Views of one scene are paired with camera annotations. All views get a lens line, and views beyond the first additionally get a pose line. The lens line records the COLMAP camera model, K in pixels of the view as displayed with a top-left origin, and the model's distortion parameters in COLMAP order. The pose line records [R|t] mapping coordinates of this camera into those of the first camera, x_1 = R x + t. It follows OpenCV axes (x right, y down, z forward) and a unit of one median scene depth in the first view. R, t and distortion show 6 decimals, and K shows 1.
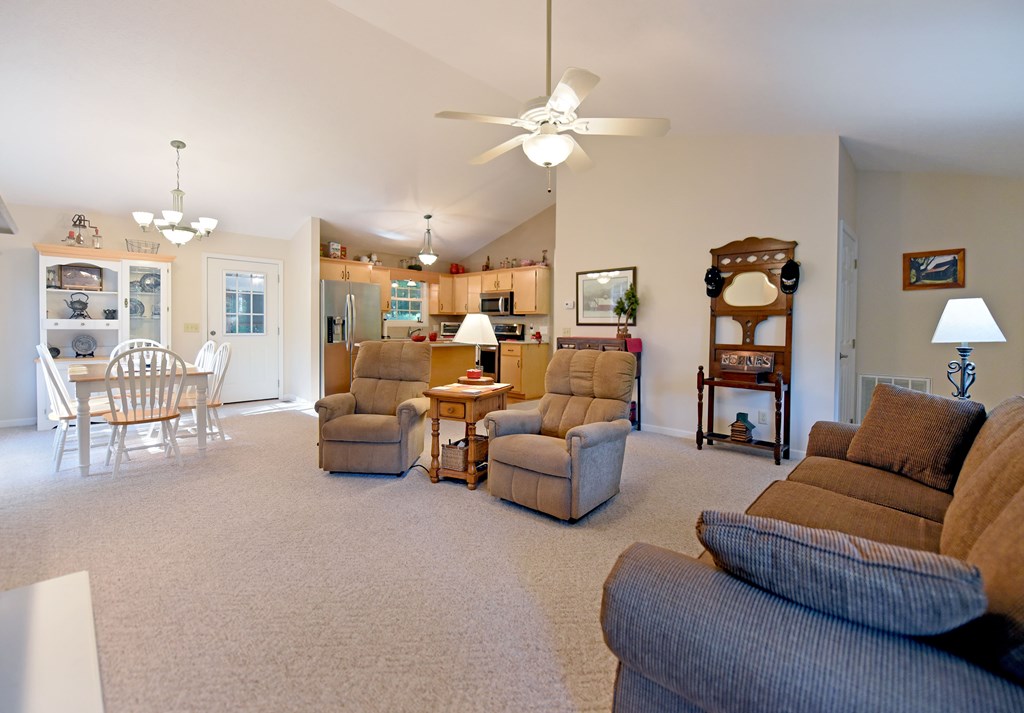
lens RADIAL K [[445.9, 0, 507.3], [0, 445.9, 331.9], [0, 0, 1]] dist [-0.012835, -0.000400]
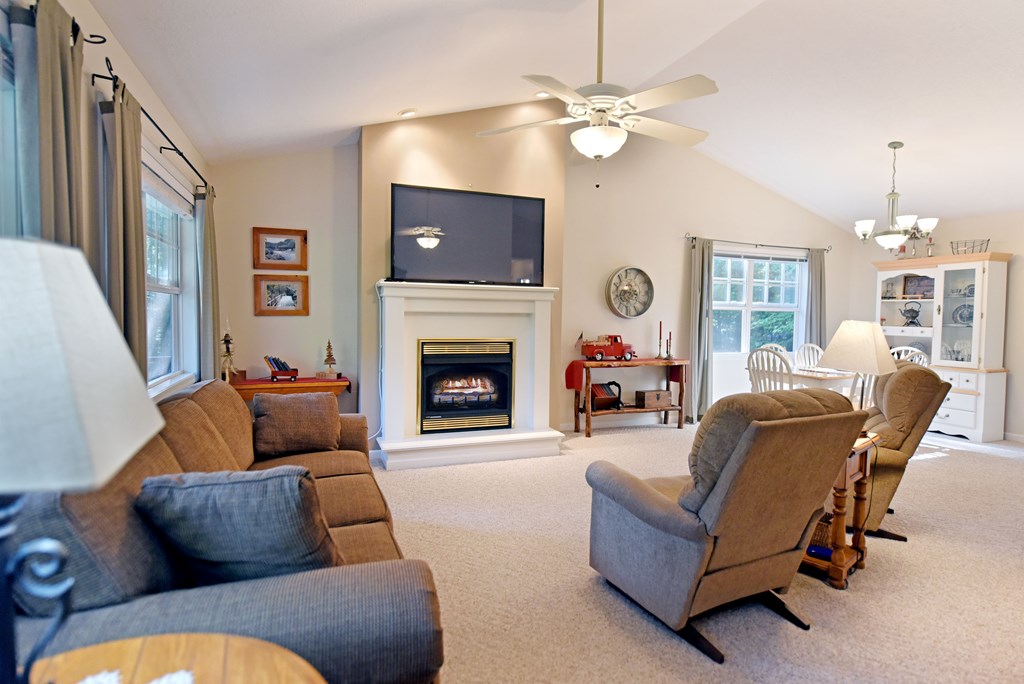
lens RADIAL K [[503.7, 0, 512.2], [0, 503.7, 336.4], [0, 0, 1]] dist [-0.027835, -0.000320]
pose [[-0.399315, 0.022317, -0.916542, 0.445644], [-0.036578, 0.998520, 0.040249, -0.016574], [0.916084, 0.049598, -0.397908, 0.537033]]
